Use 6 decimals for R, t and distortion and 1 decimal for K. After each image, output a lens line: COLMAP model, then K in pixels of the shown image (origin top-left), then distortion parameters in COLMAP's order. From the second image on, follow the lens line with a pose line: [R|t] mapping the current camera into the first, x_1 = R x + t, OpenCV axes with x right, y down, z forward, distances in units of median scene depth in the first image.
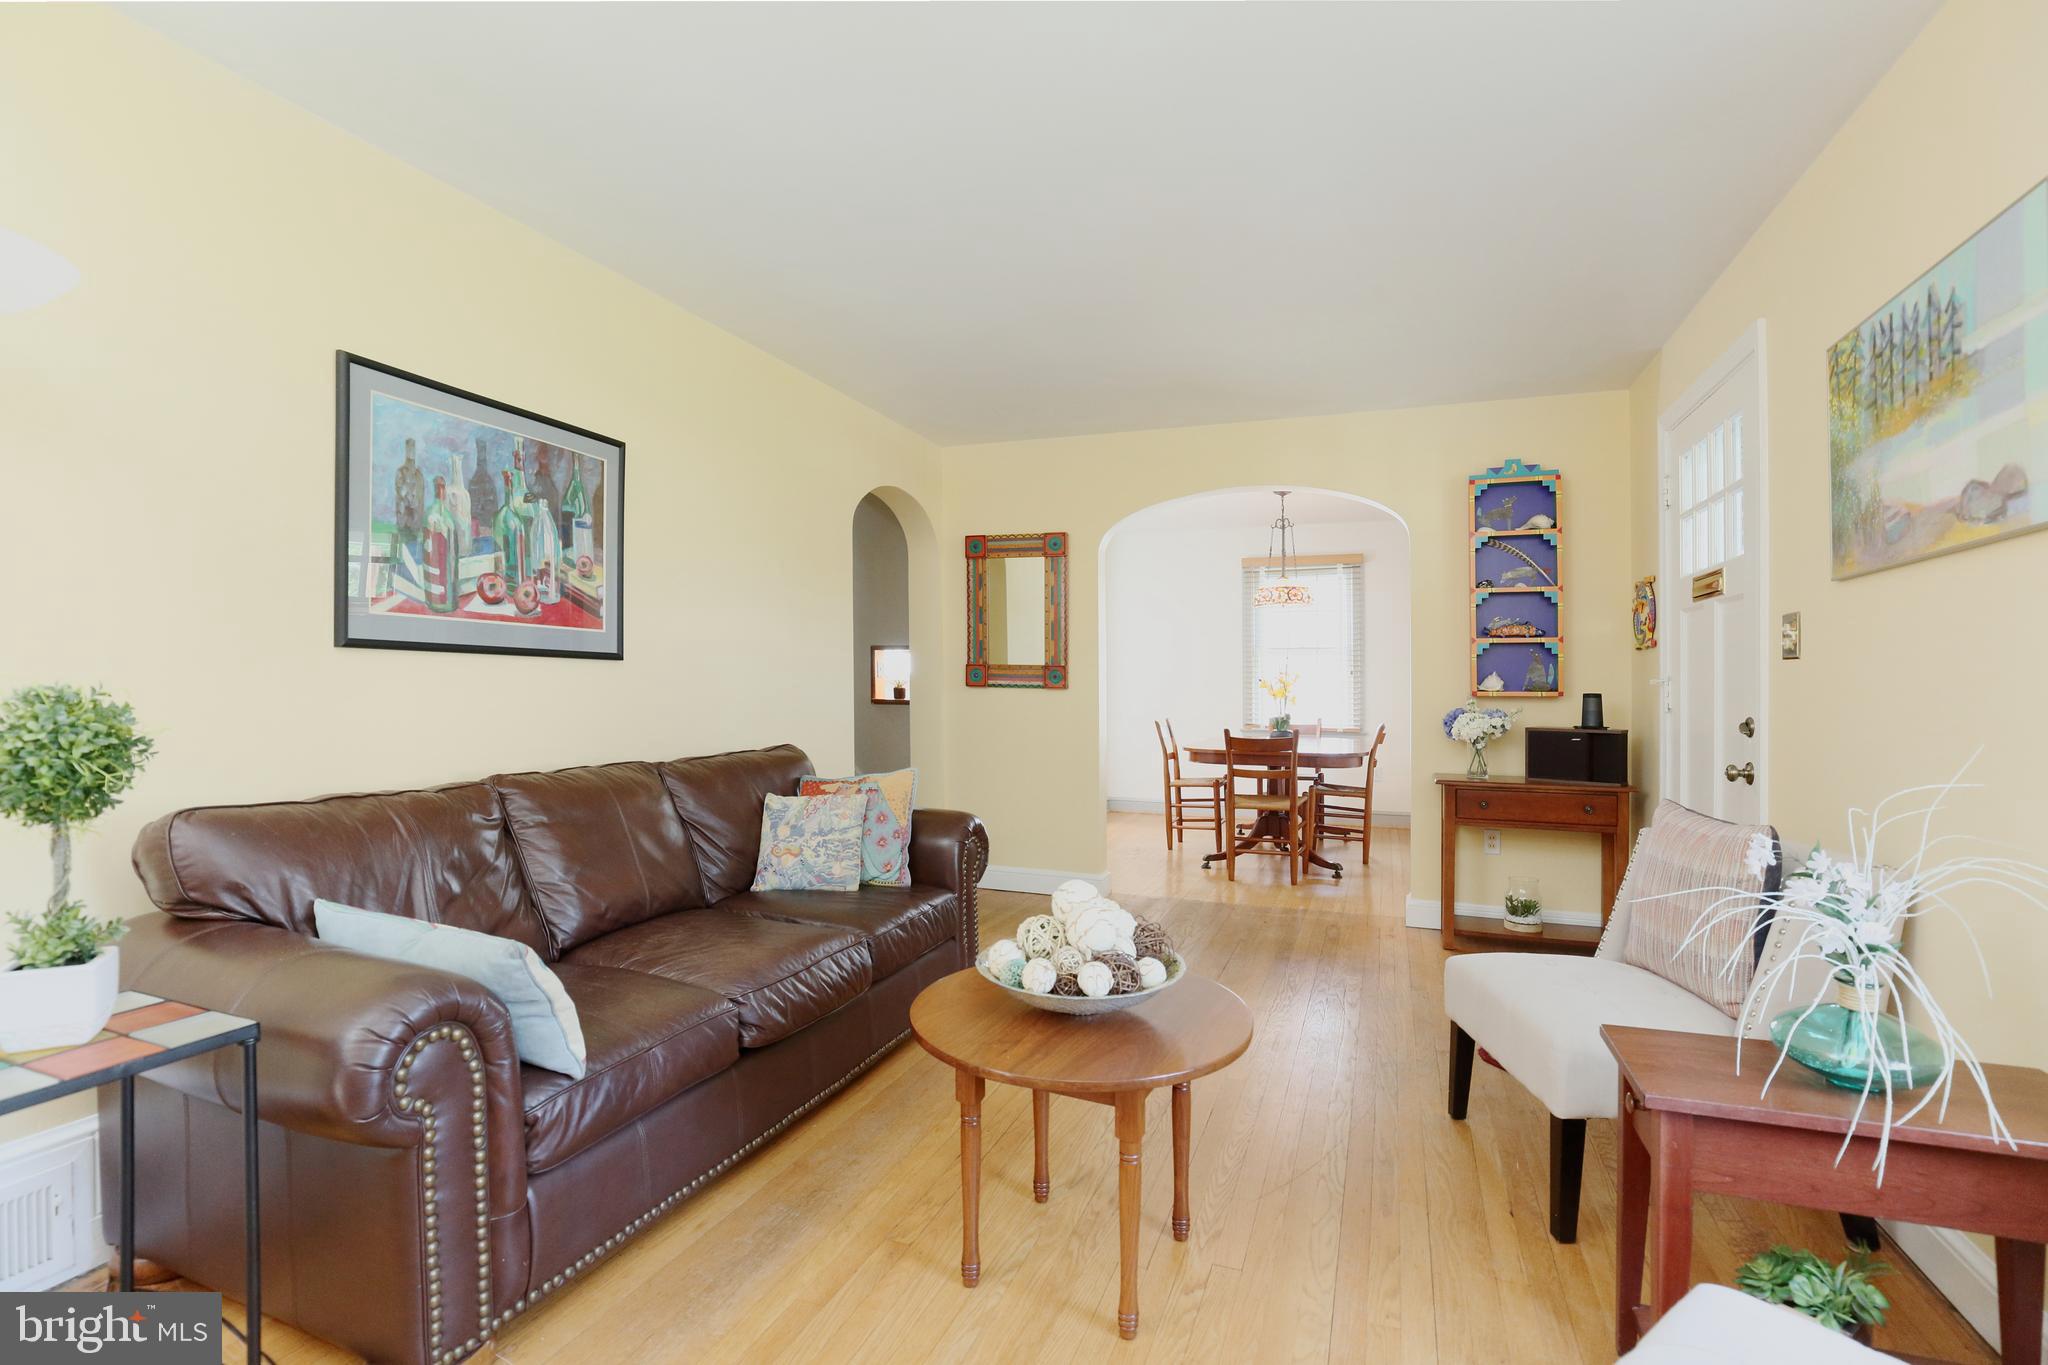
lens RADIAL K [[948.3, 0, 1027.1], [0, 948.3, 675.5], [0, 0, 1]] dist [-0.033156, 0.006705]
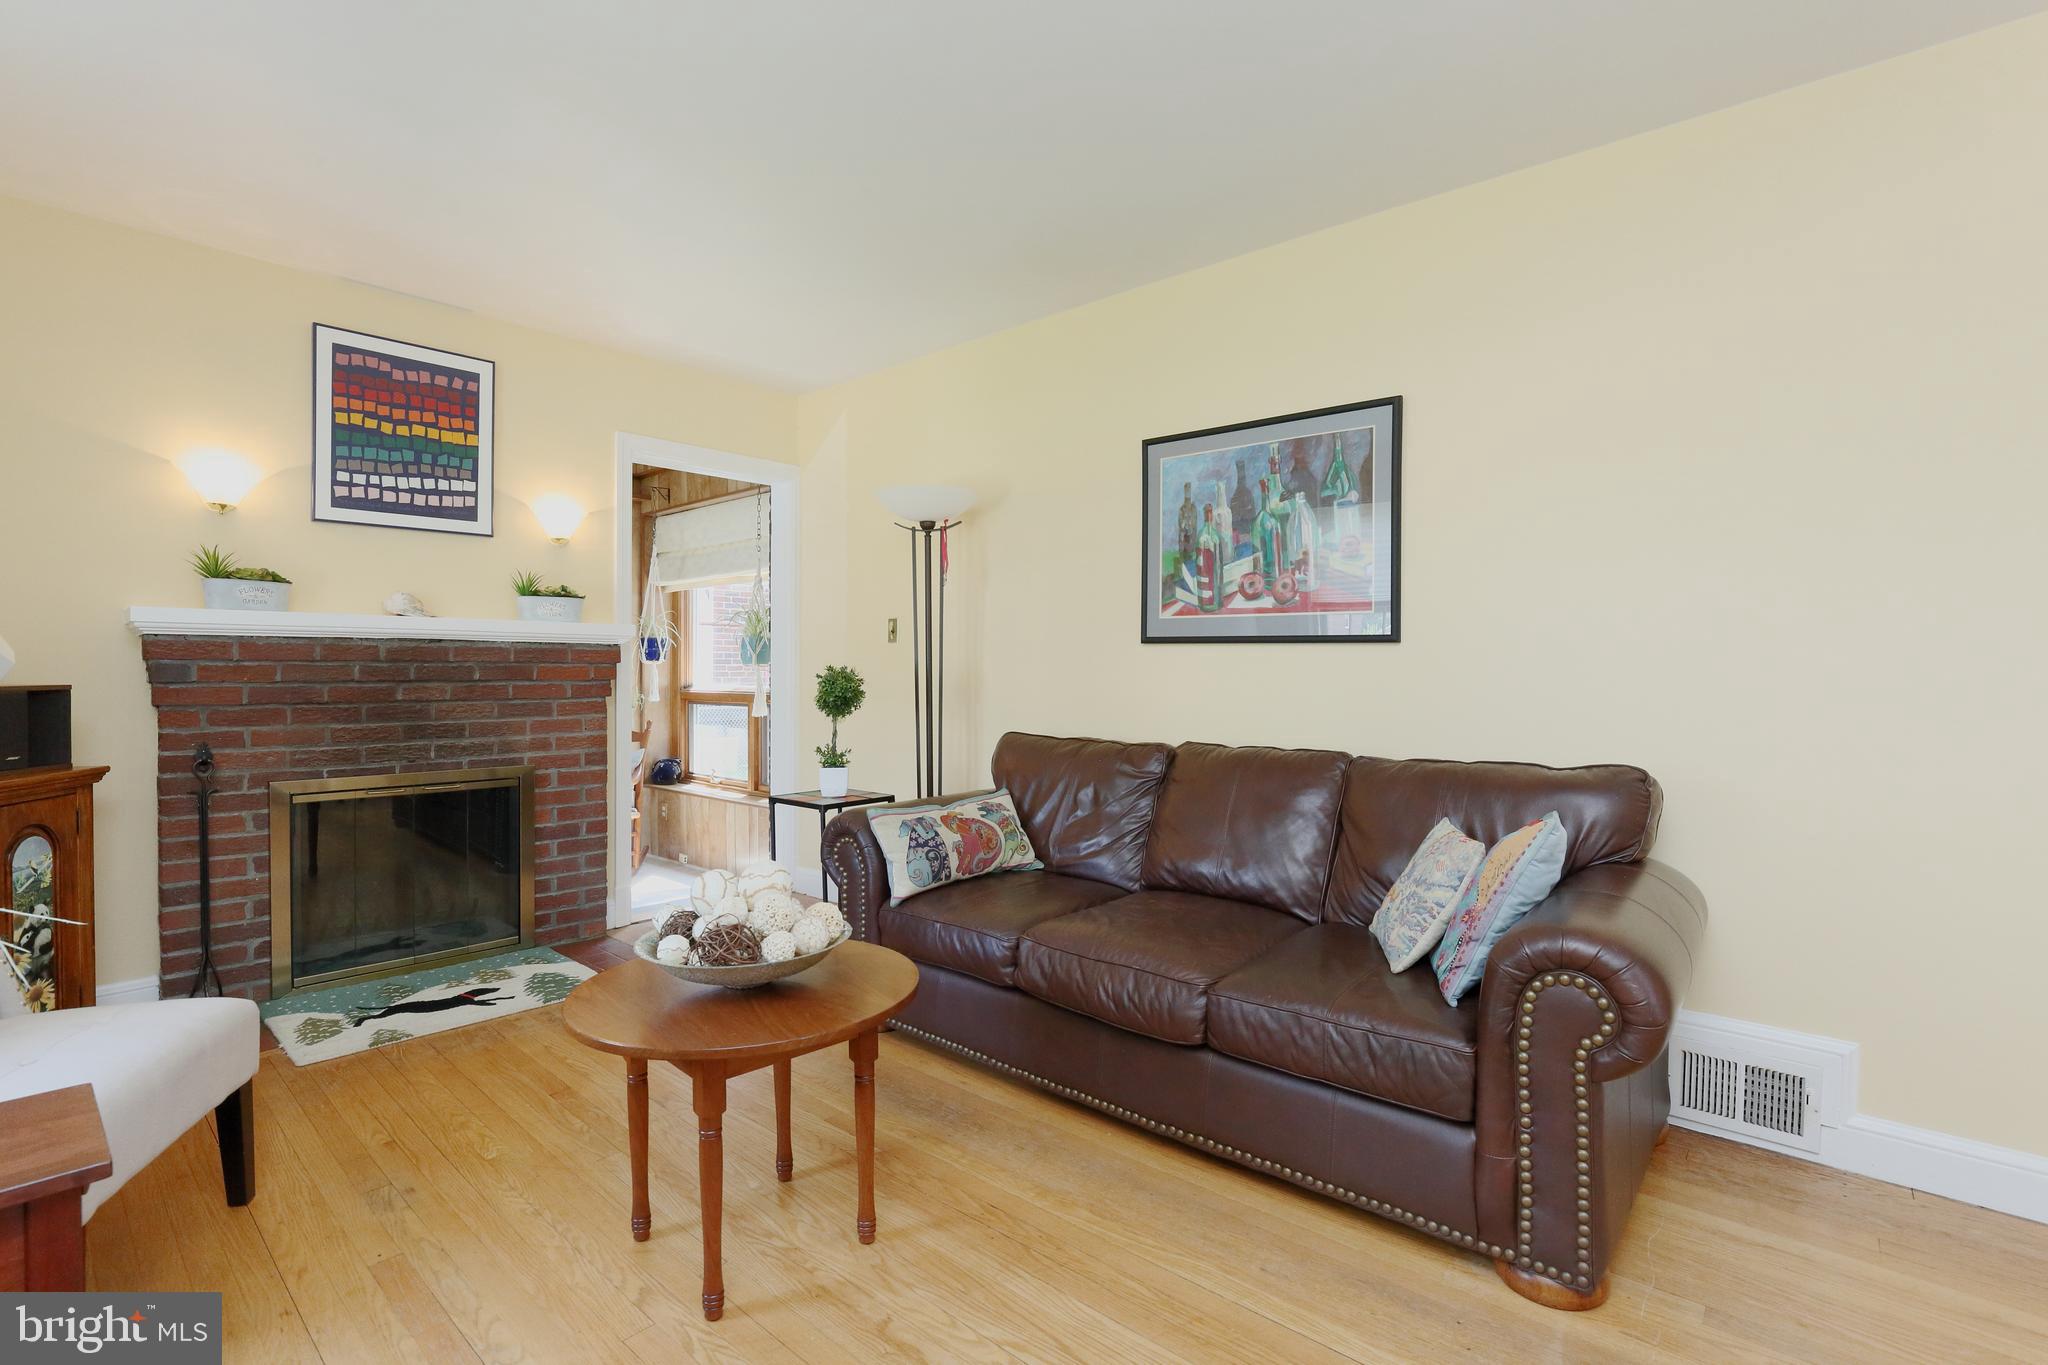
lens RADIAL K [[948.3, 0, 982.4], [0, 948.3, 658.2], [0, 0, 1]] dist [-0.033156, 0.006705]
pose [[-0.365294, -0.022532, -0.930620, 0.587714], [-0.000791, 0.999714, -0.023894, 0.021946], [0.930892, -0.007992, -0.365207, 1.054269]]
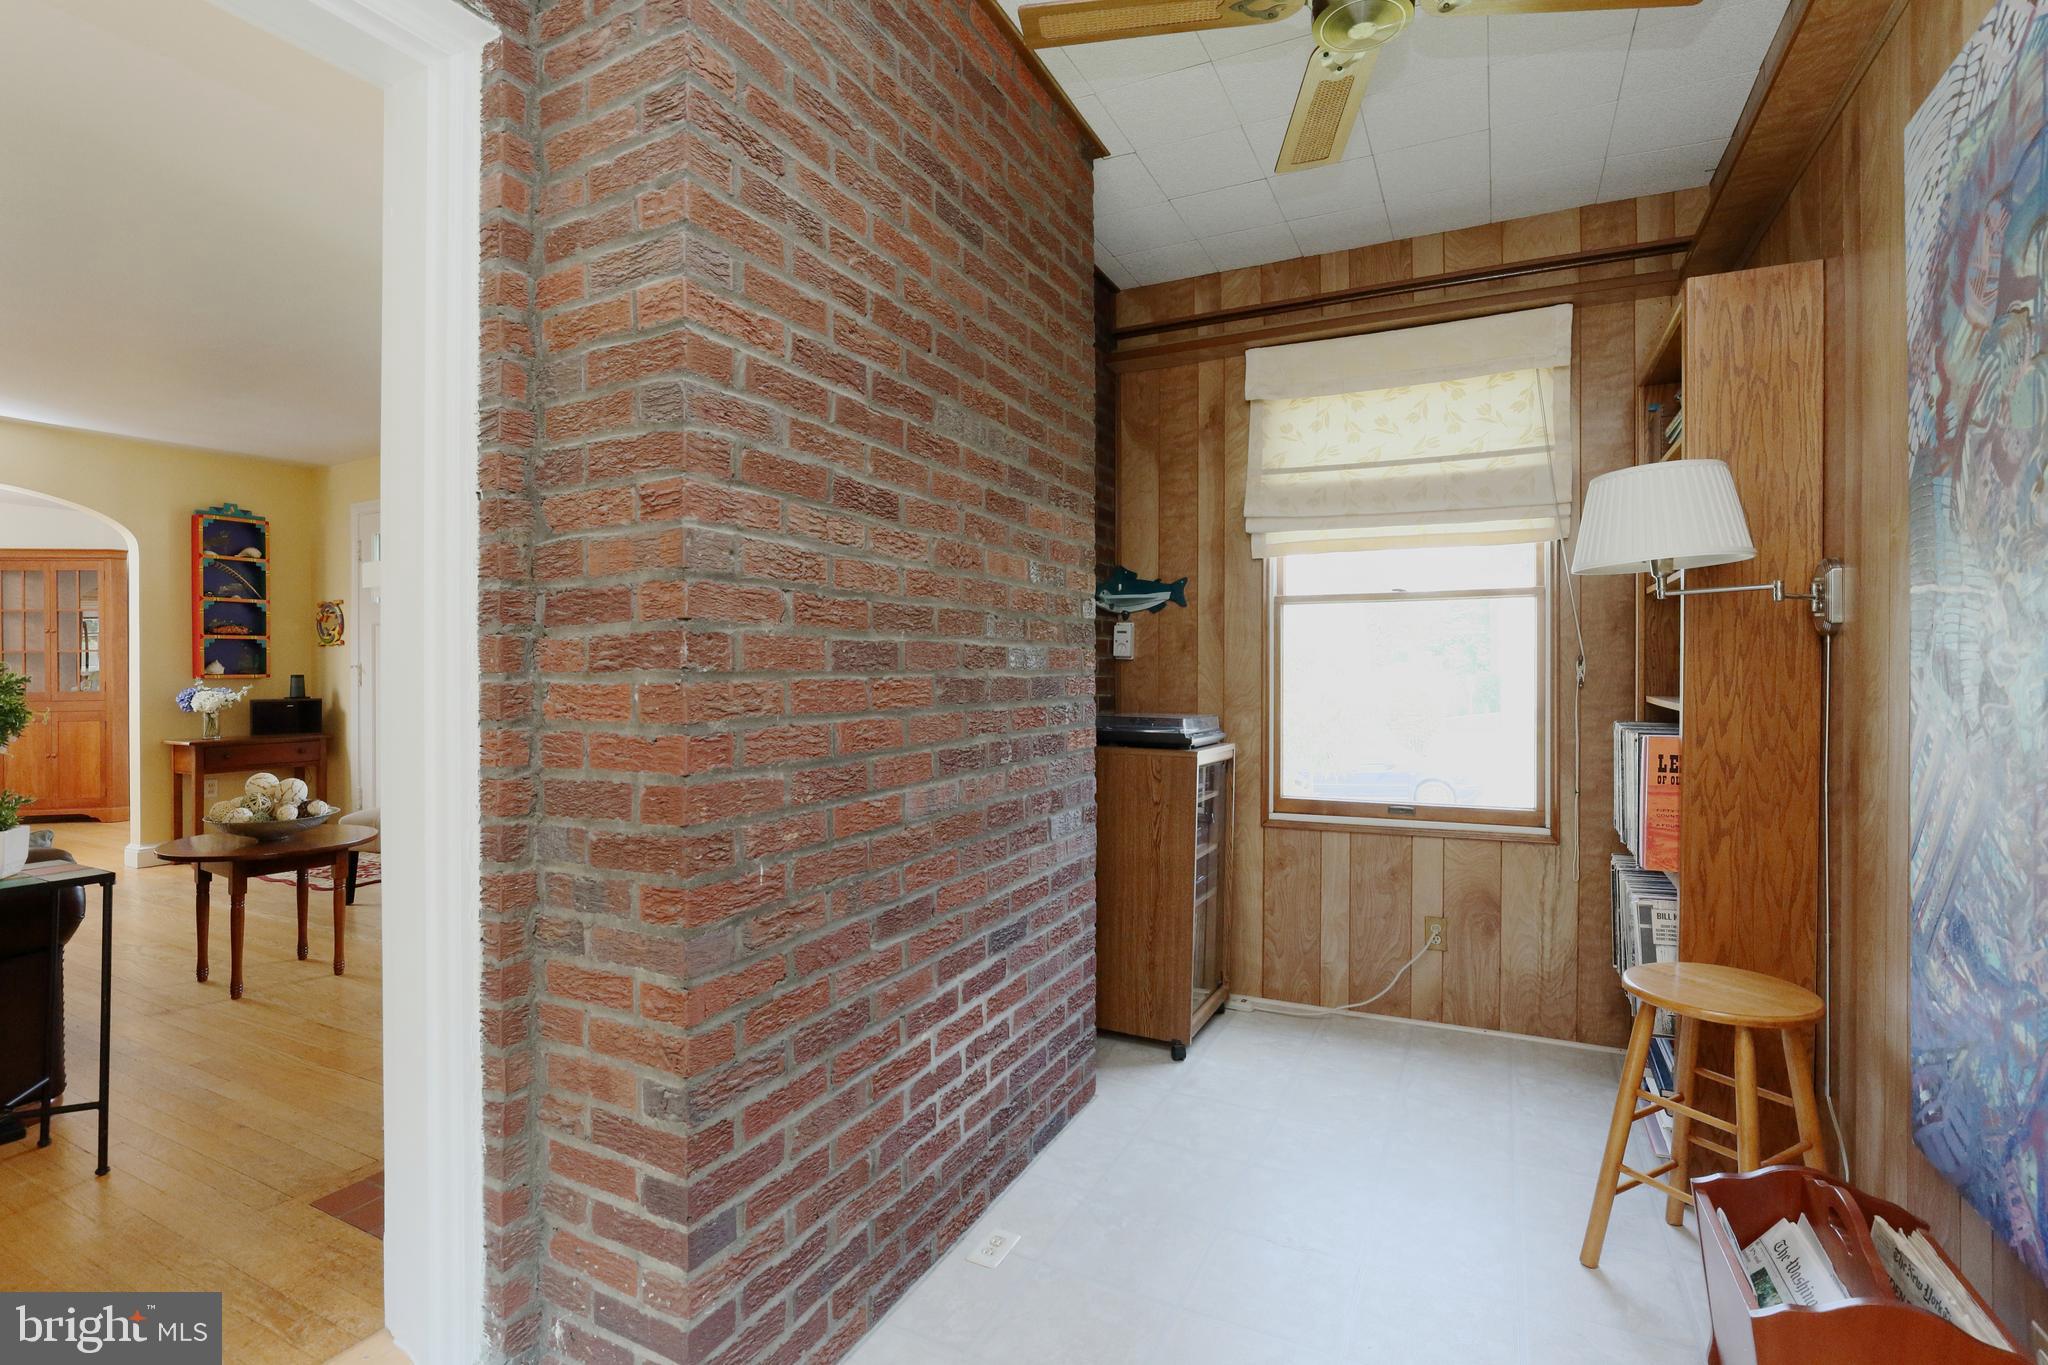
lens RADIAL K [[948.3, 0, 1064.8], [0, 948.3, 661.5], [0, 0, 1]] dist [-0.033156, 0.006705]
pose [[0.083443, -0.004819, 0.996501, -1.102619], [0.007776, 0.999961, 0.004184, 0.002085], [-0.996482, 0.007399, 0.083477, -0.481029]]
